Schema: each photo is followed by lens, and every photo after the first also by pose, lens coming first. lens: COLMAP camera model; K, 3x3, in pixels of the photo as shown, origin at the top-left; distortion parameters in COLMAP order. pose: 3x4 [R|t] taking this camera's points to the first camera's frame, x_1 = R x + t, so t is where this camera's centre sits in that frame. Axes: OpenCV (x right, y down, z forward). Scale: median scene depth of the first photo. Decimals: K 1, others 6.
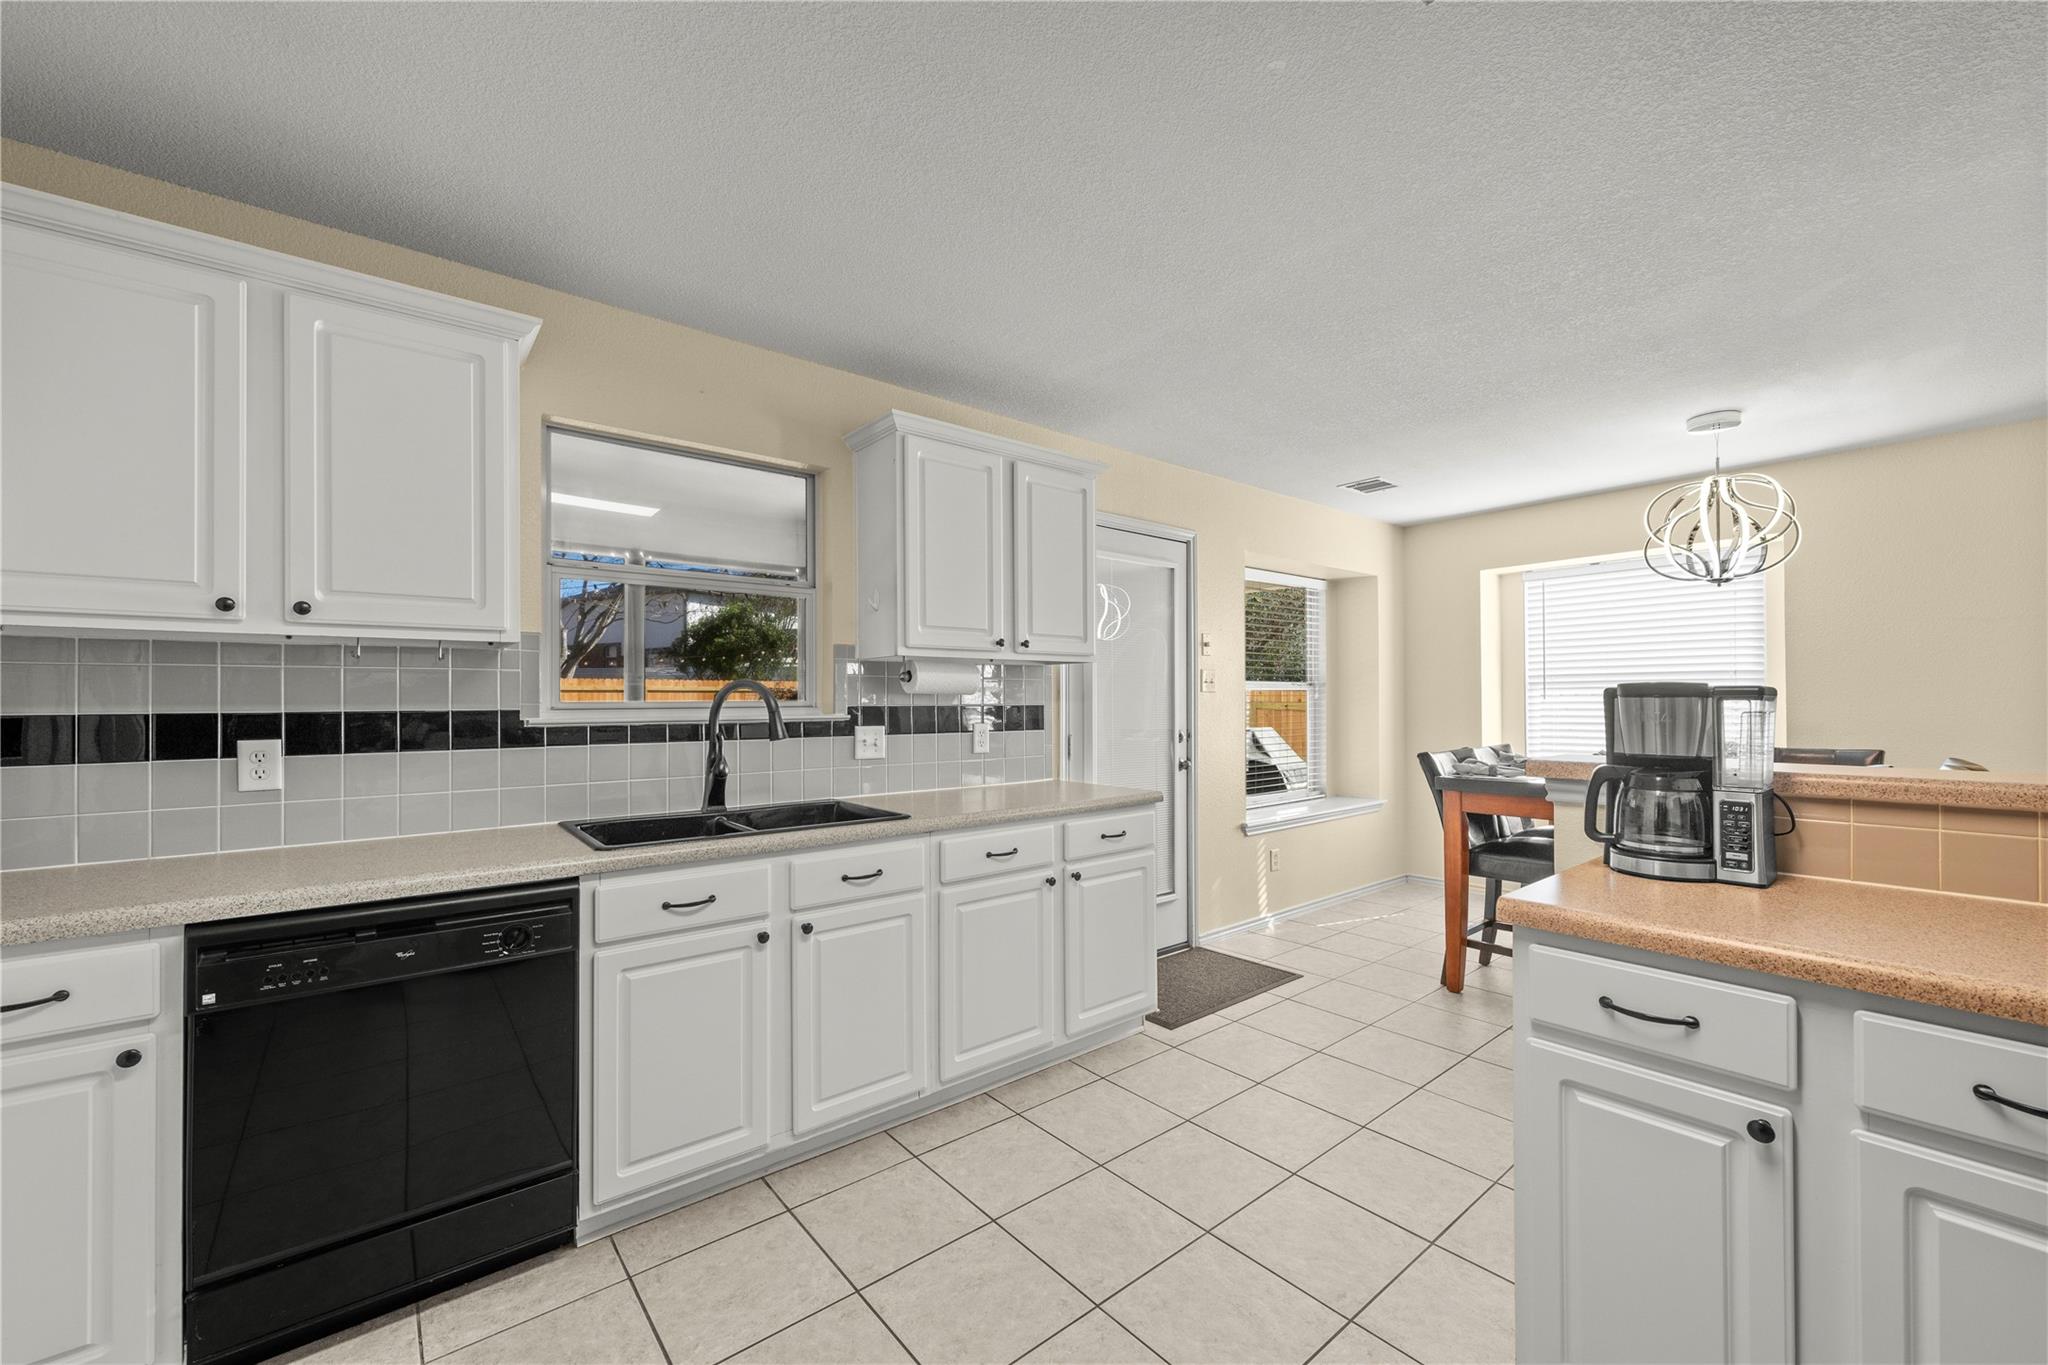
lens RADIAL K [[817.1, 0, 1041.8], [0, 817.1, 683.8], [0, 0, 1]] dist [0.006586, -0.000375]
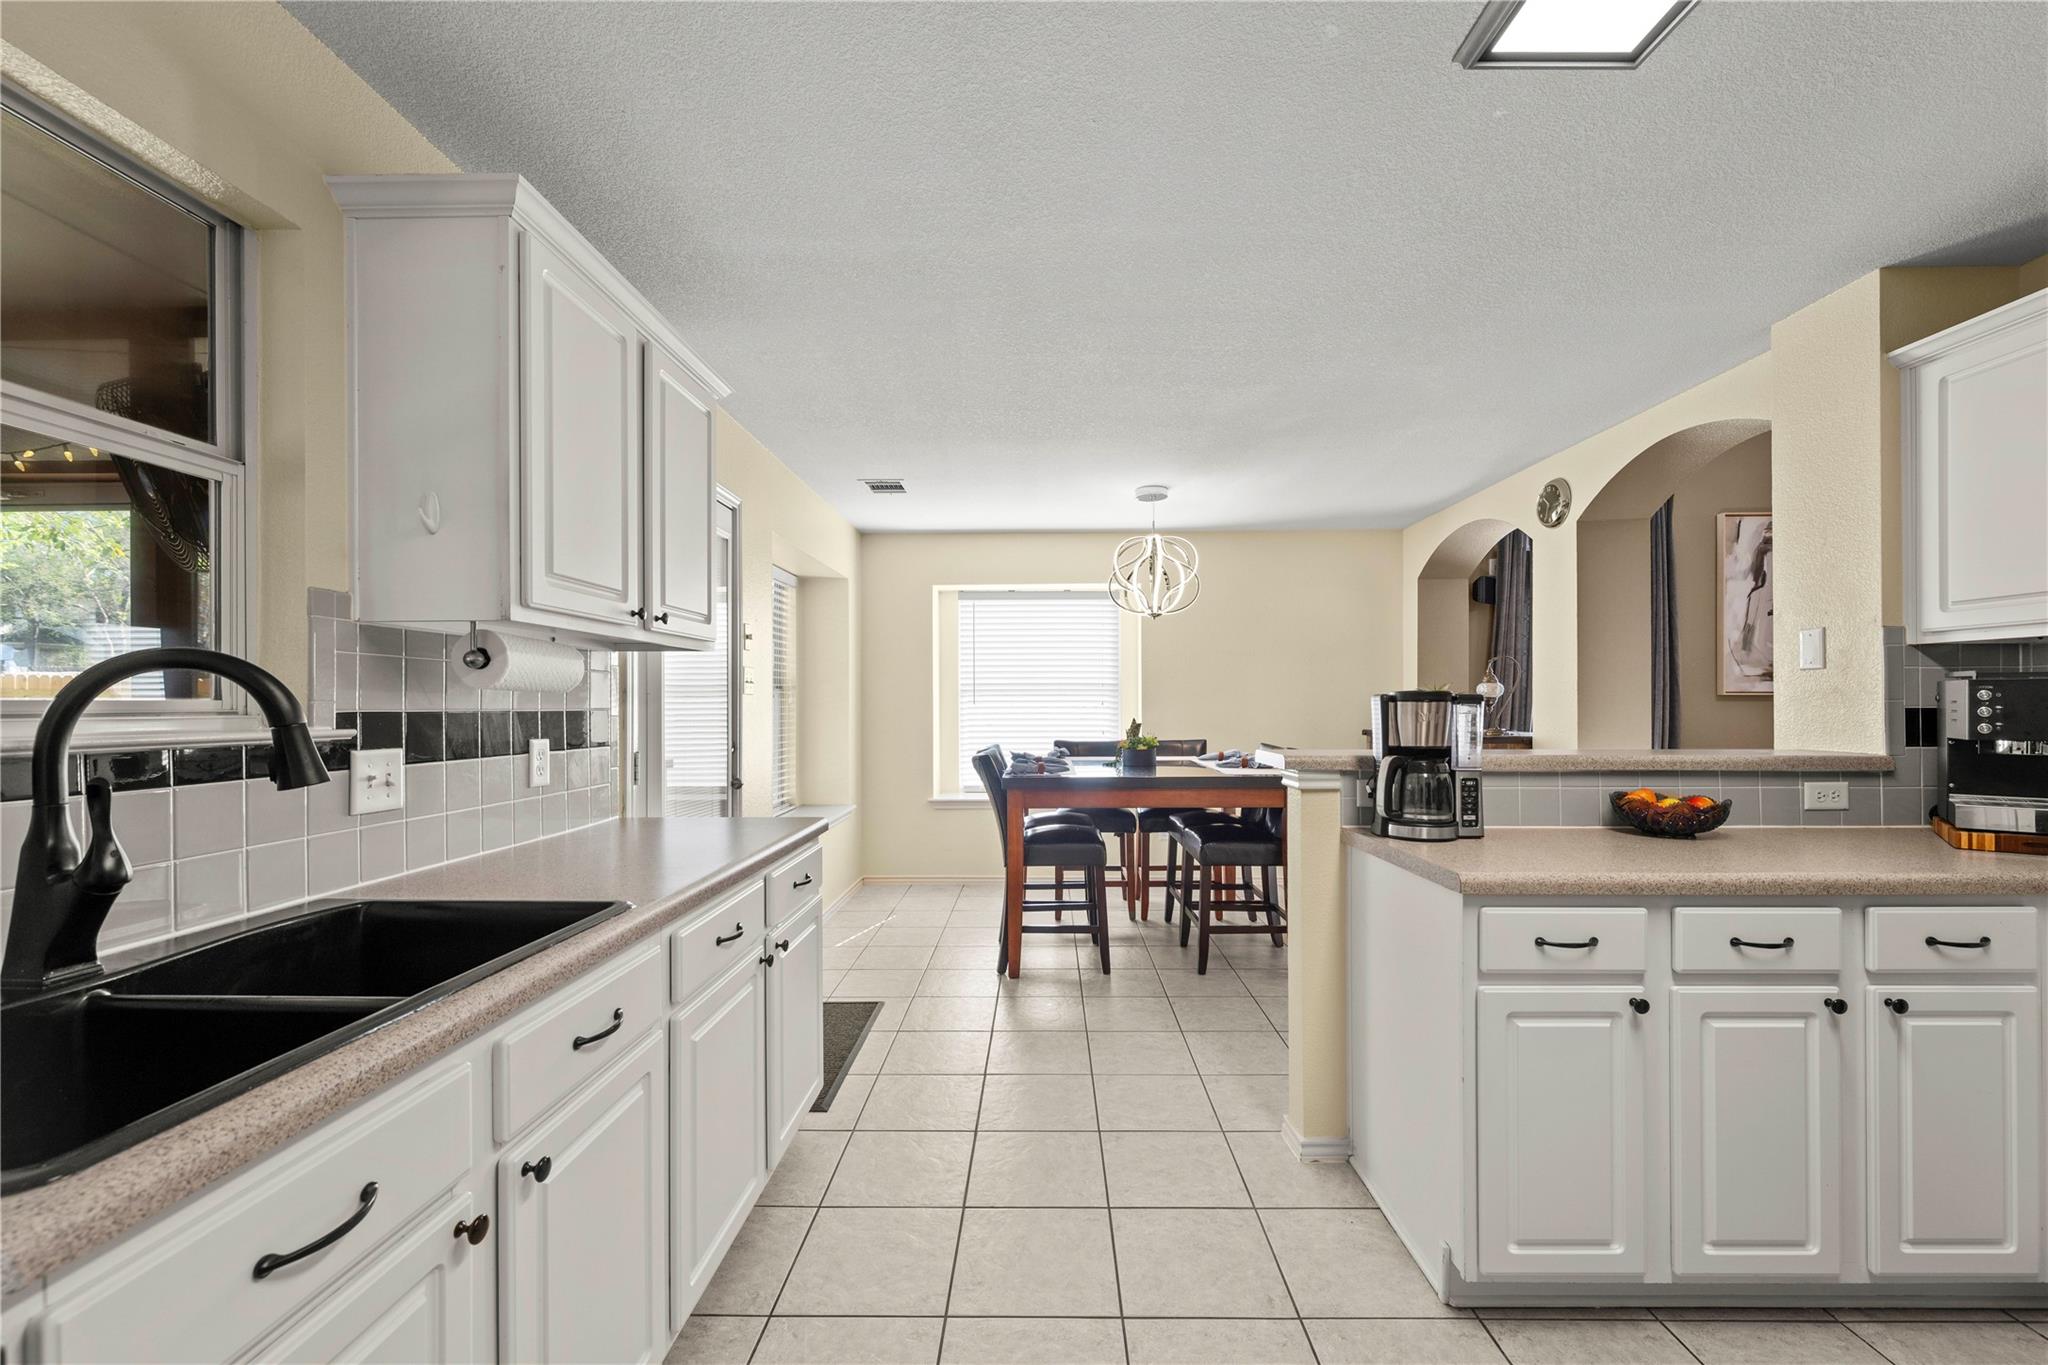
lens RADIAL K [[817.1, 0, 1039.6], [0, 817.1, 694.7], [0, 0, 1]] dist [0.006586, -0.000375]
pose [[0.650027, 0.013071, 0.759798, -0.342176], [-0.017937, 0.999837, -0.001856, 0.010068], [-0.759699, -0.012422, 0.650156, 0.337309]]
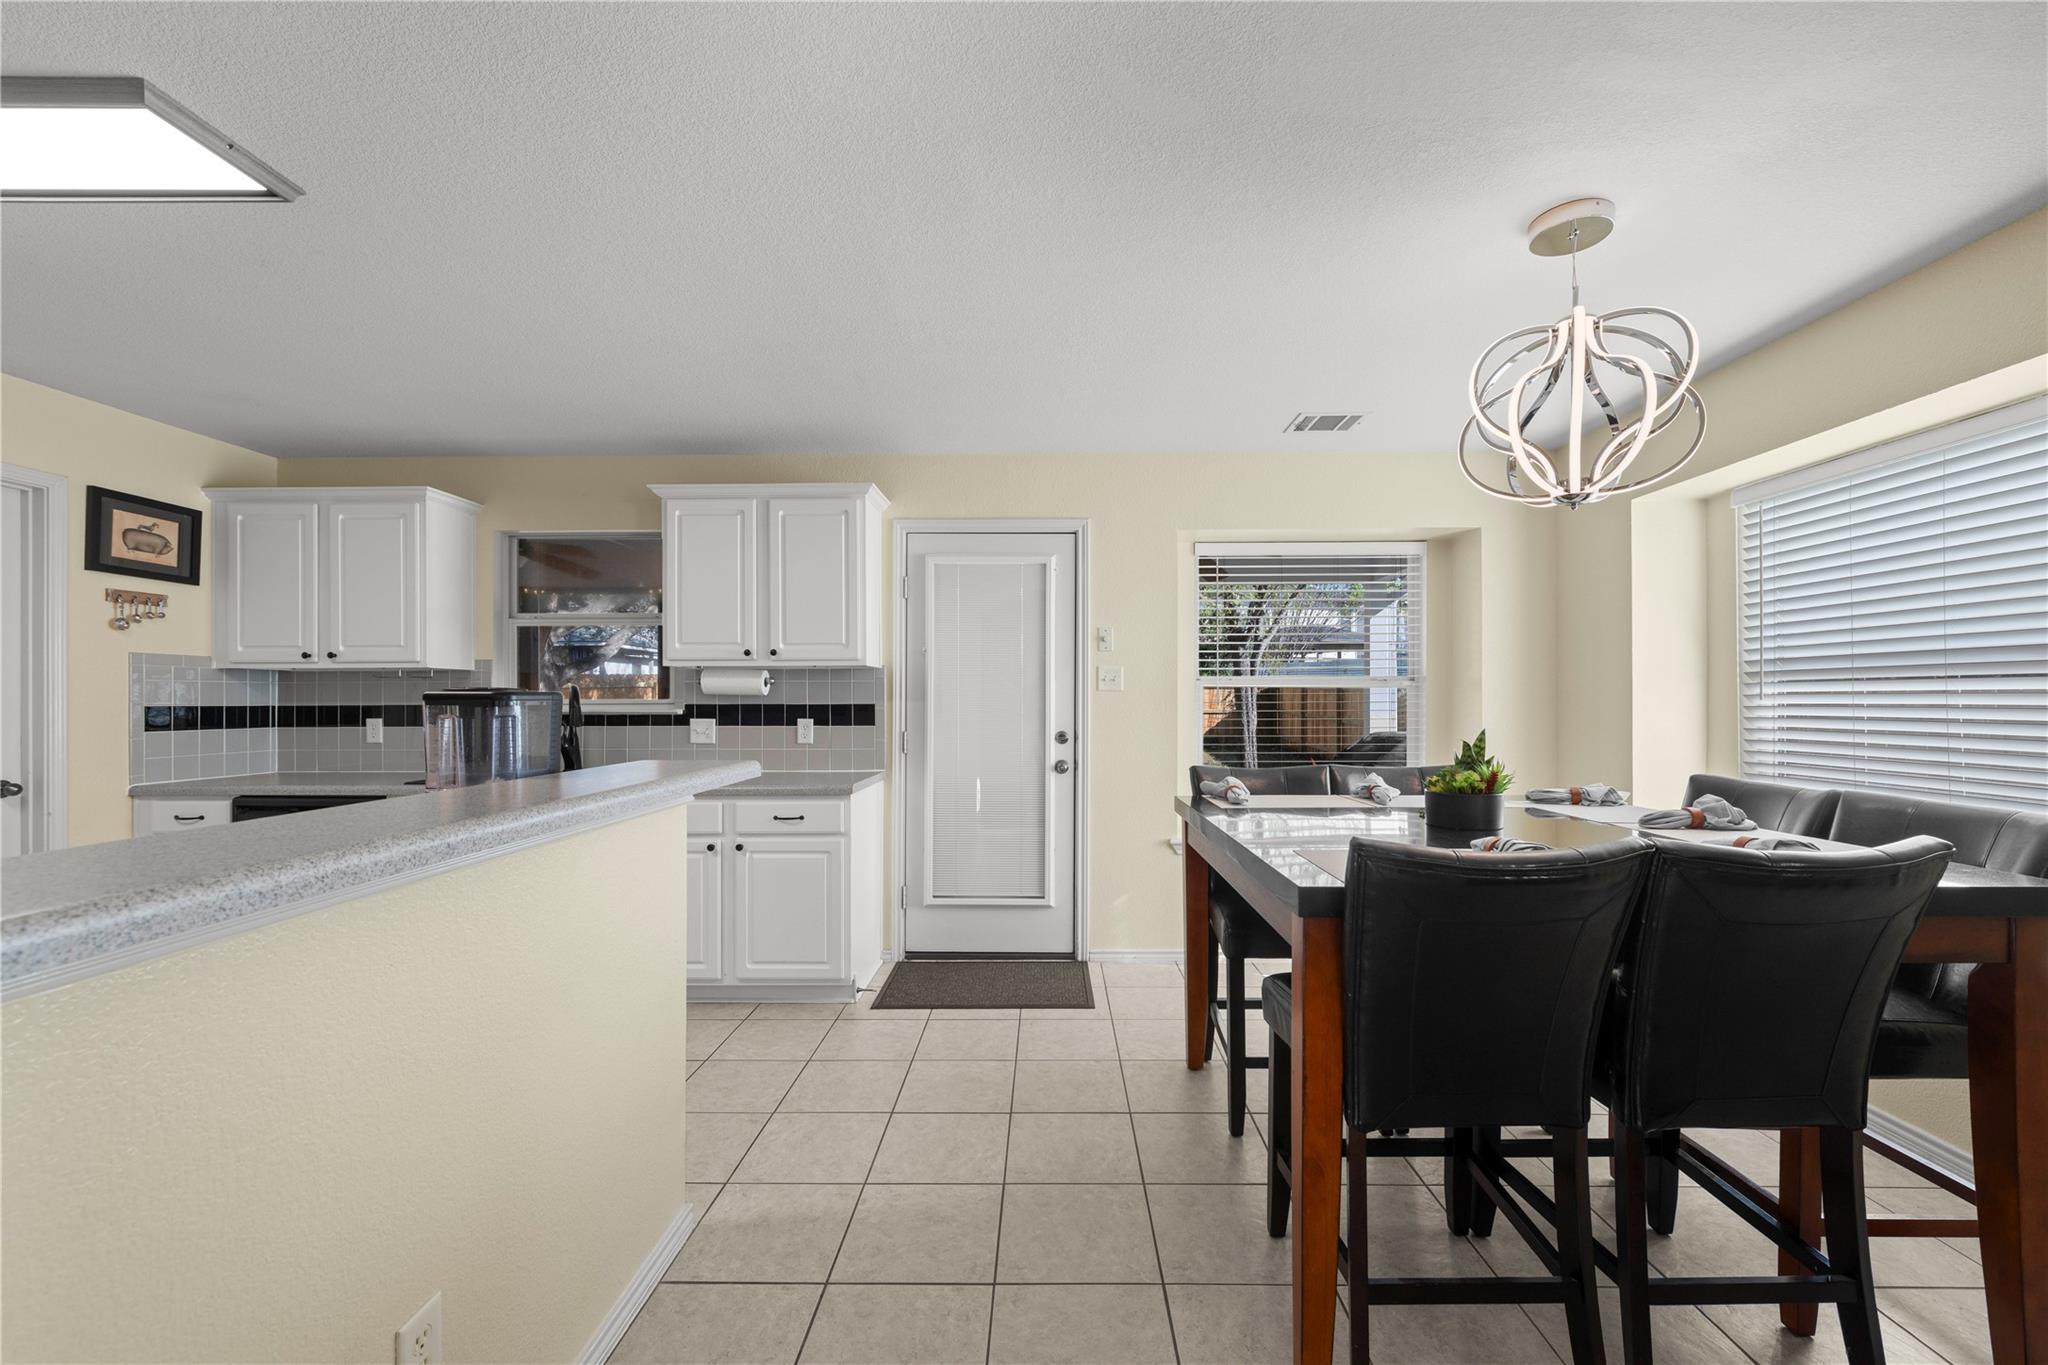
lens RADIAL K [[817.1, 0, 1029.5], [0, 817.1, 688.4], [0, 0, 1]] dist [0.006586, -0.000375]
pose [[0.753318, -0.002687, -0.657651, 1.081884], [0.012045, 0.999880, 0.009712, -0.004068], [0.657546, -0.015238, 0.753261, 0.357898]]
